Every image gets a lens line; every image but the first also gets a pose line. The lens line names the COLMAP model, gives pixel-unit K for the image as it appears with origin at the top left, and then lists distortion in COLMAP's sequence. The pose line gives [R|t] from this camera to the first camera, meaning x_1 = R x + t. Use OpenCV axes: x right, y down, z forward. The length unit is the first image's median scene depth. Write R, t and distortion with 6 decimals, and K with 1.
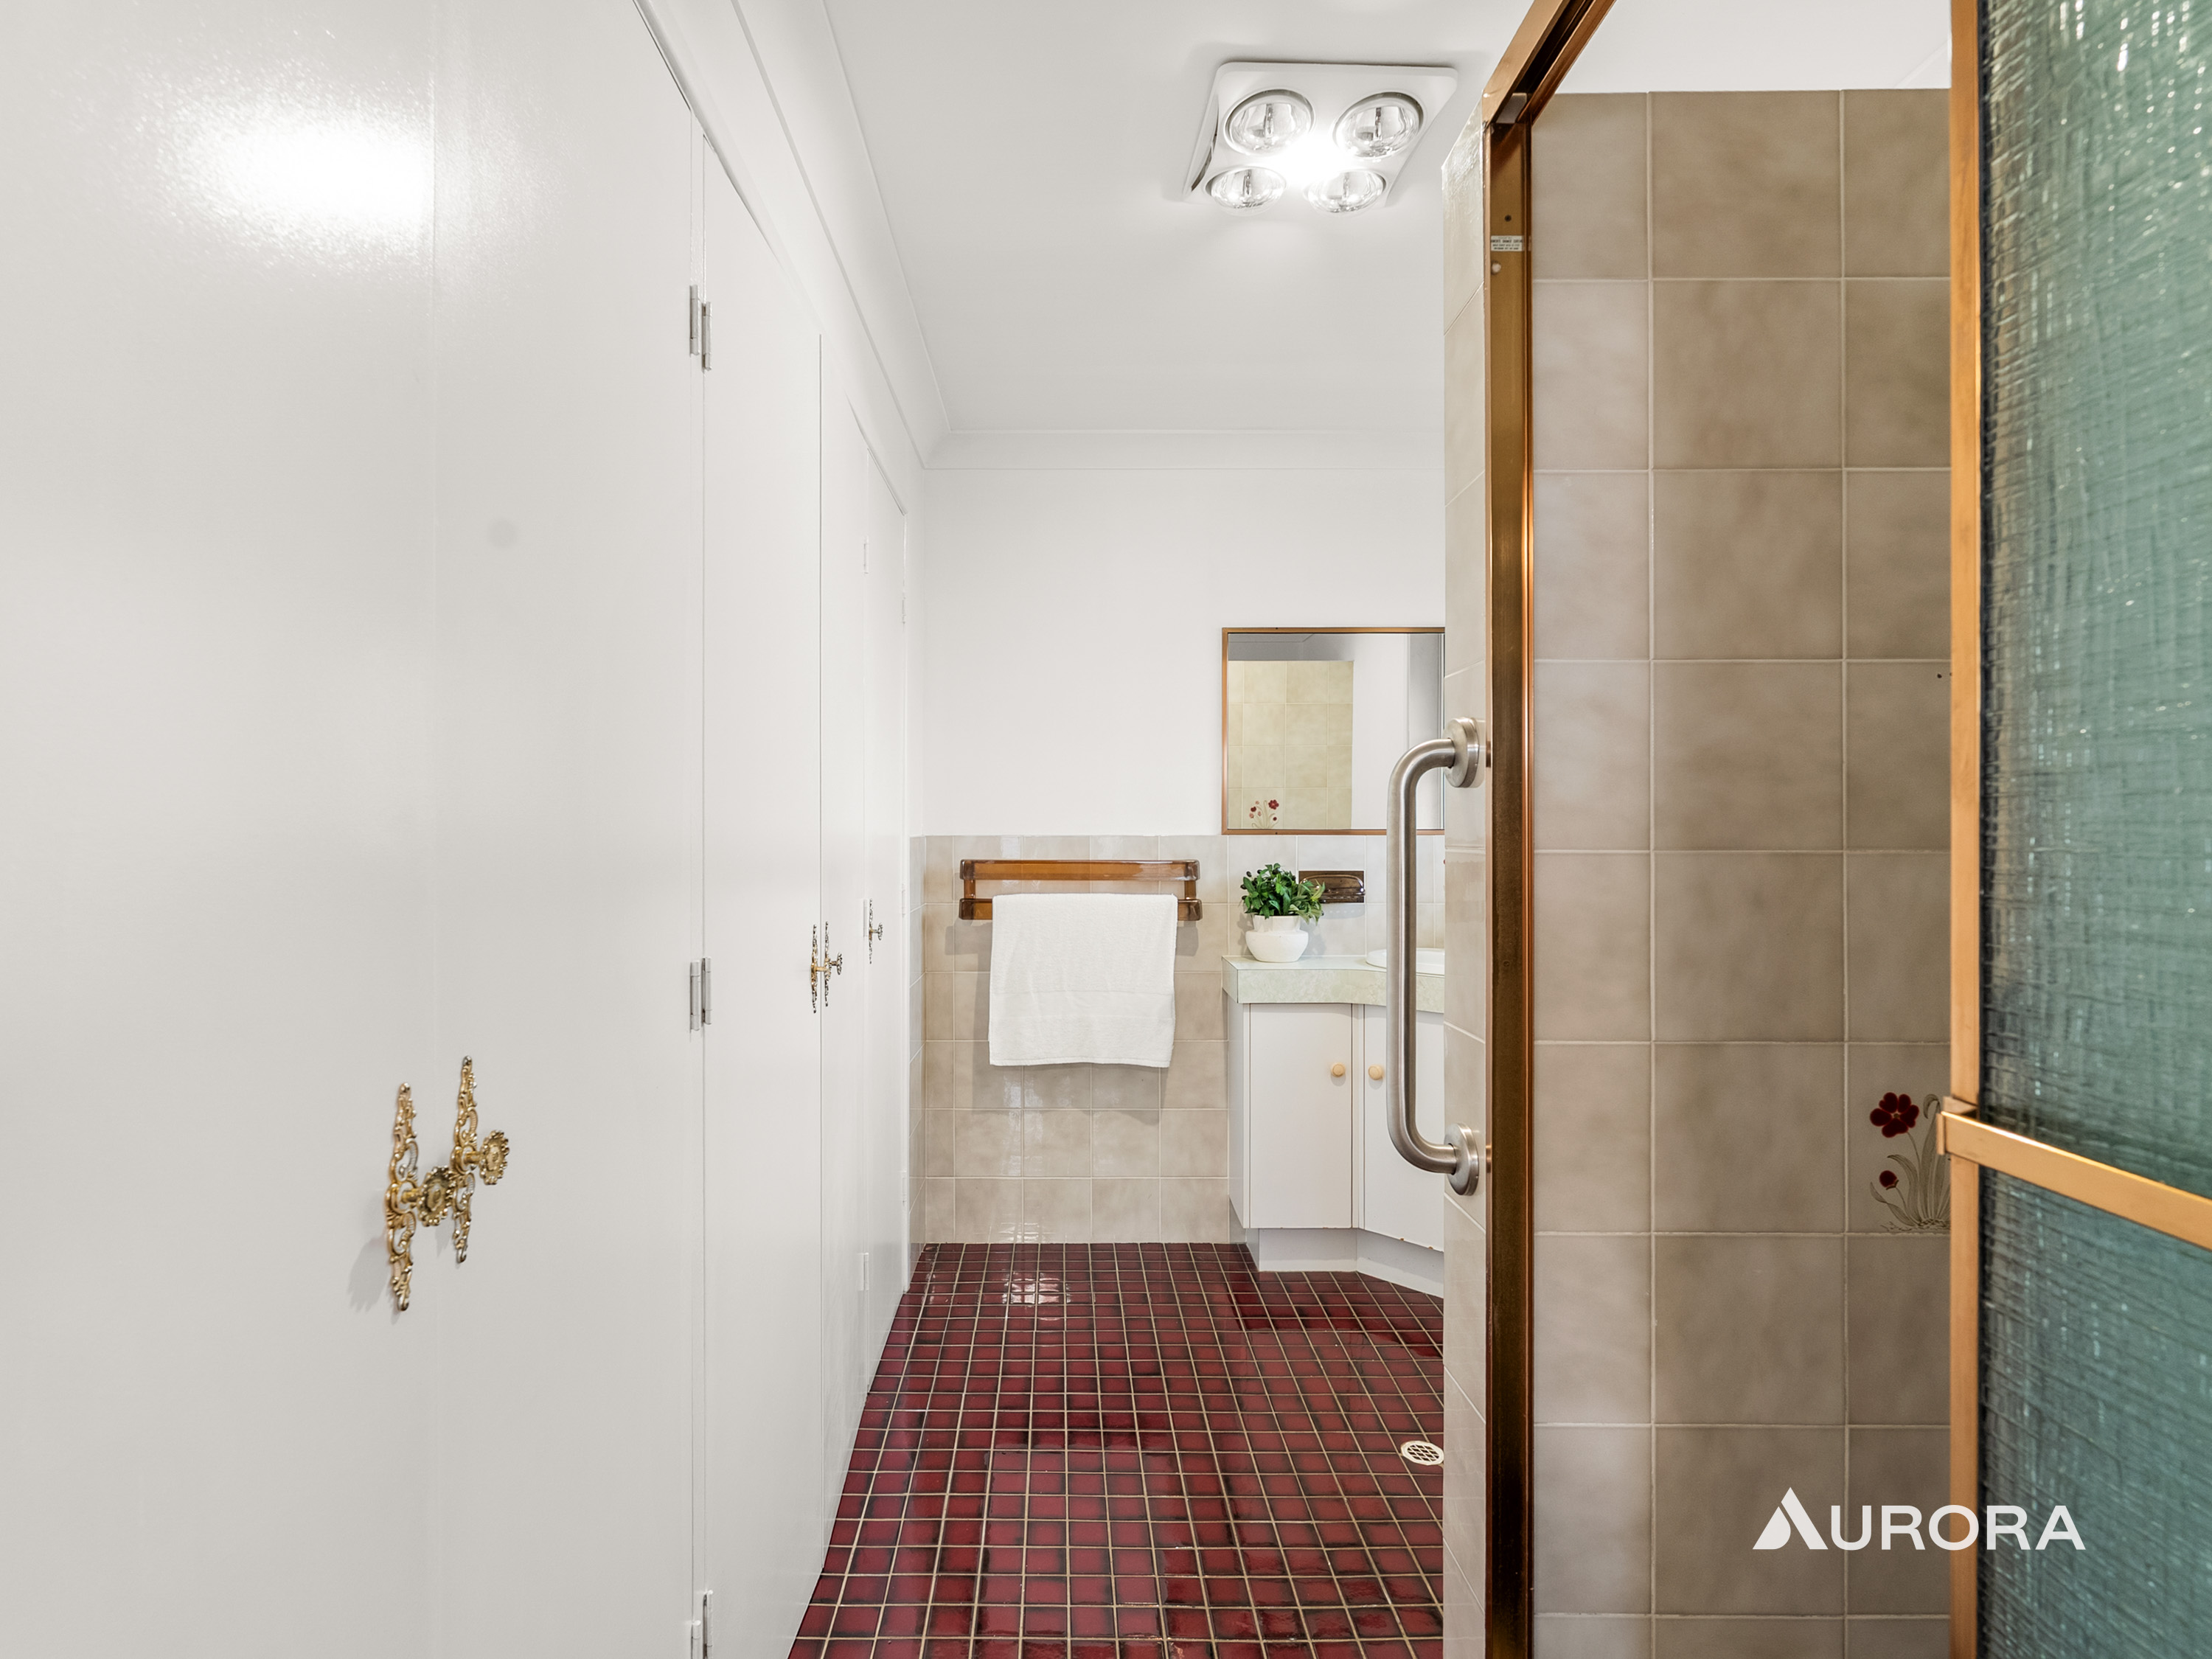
lens RADIAL K [[1108.2, 0, 1099.7], [0, 1108.2, 828.1], [0, 0, 1]] dist [0.001998, 0.000524]
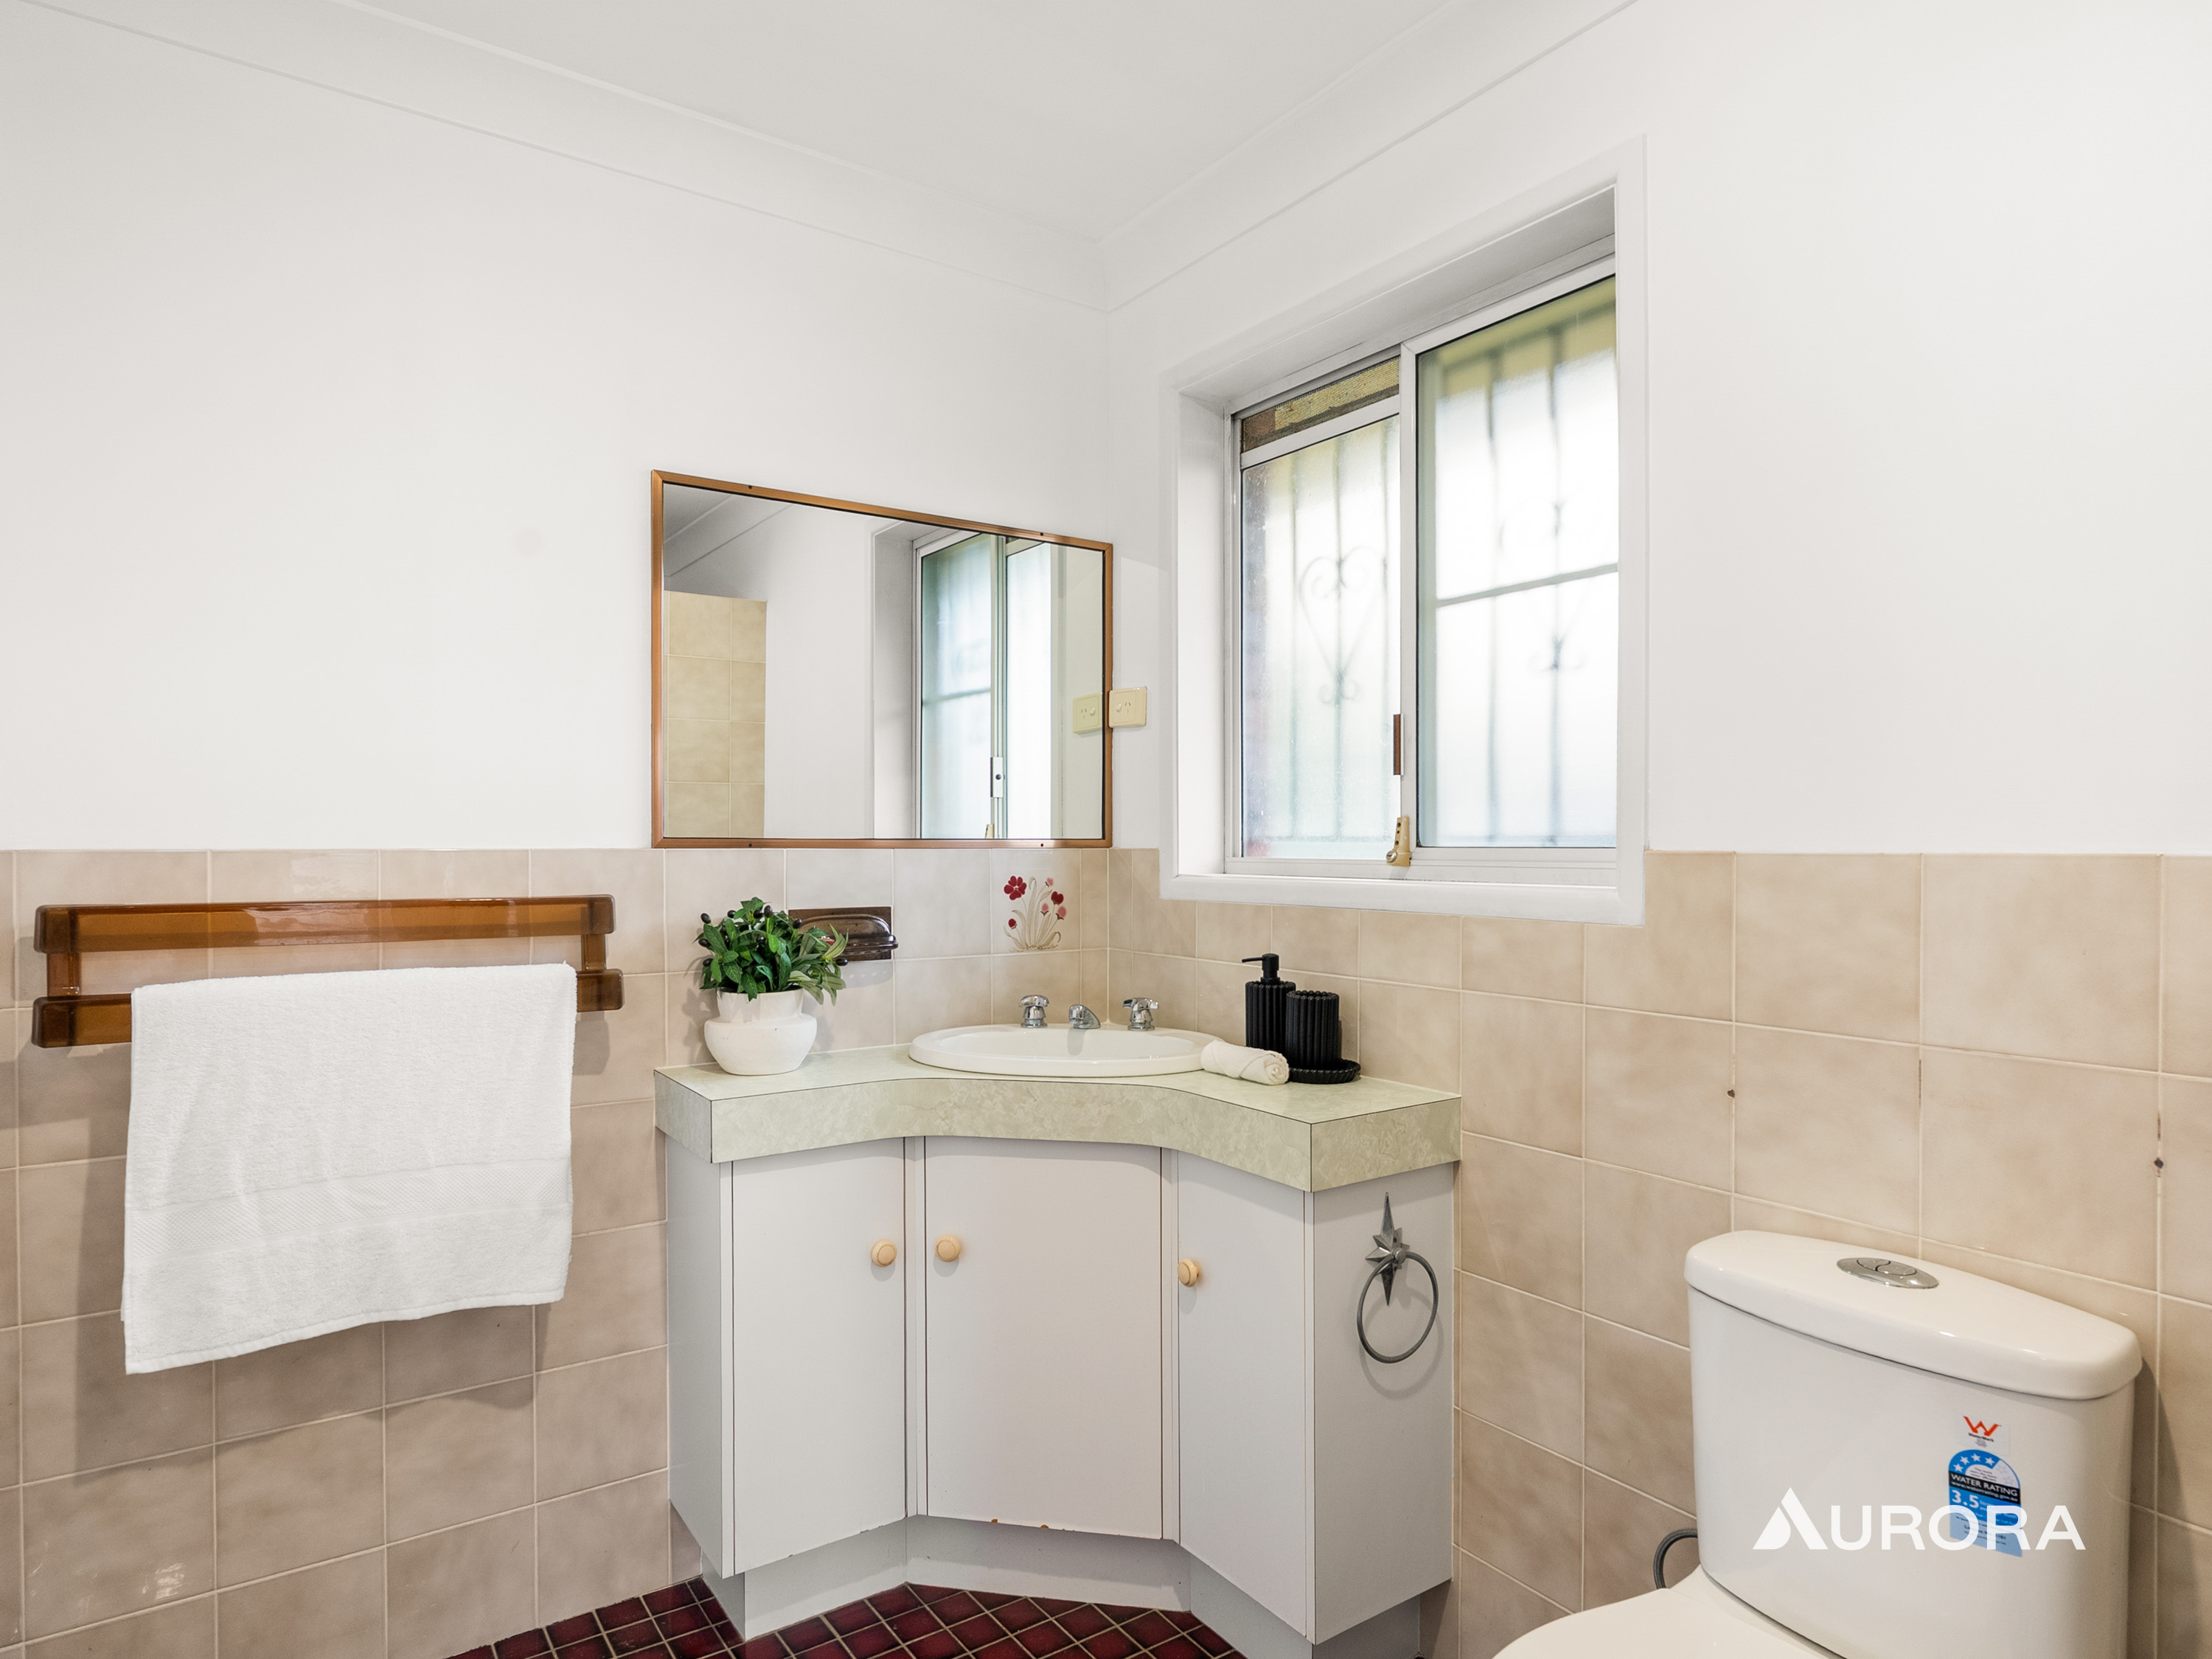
lens RADIAL K [[1248.0, 0, 1091.0], [0, 1248.0, 855.7], [0, 0, 1]] dist [-0.000989, 0.000991]
pose [[0.841139, -0.004263, 0.540803, -0.042923], [-0.000242, 0.999966, 0.008258, 0.004801], [-0.540820, -0.007077, 0.841109, 0.371494]]
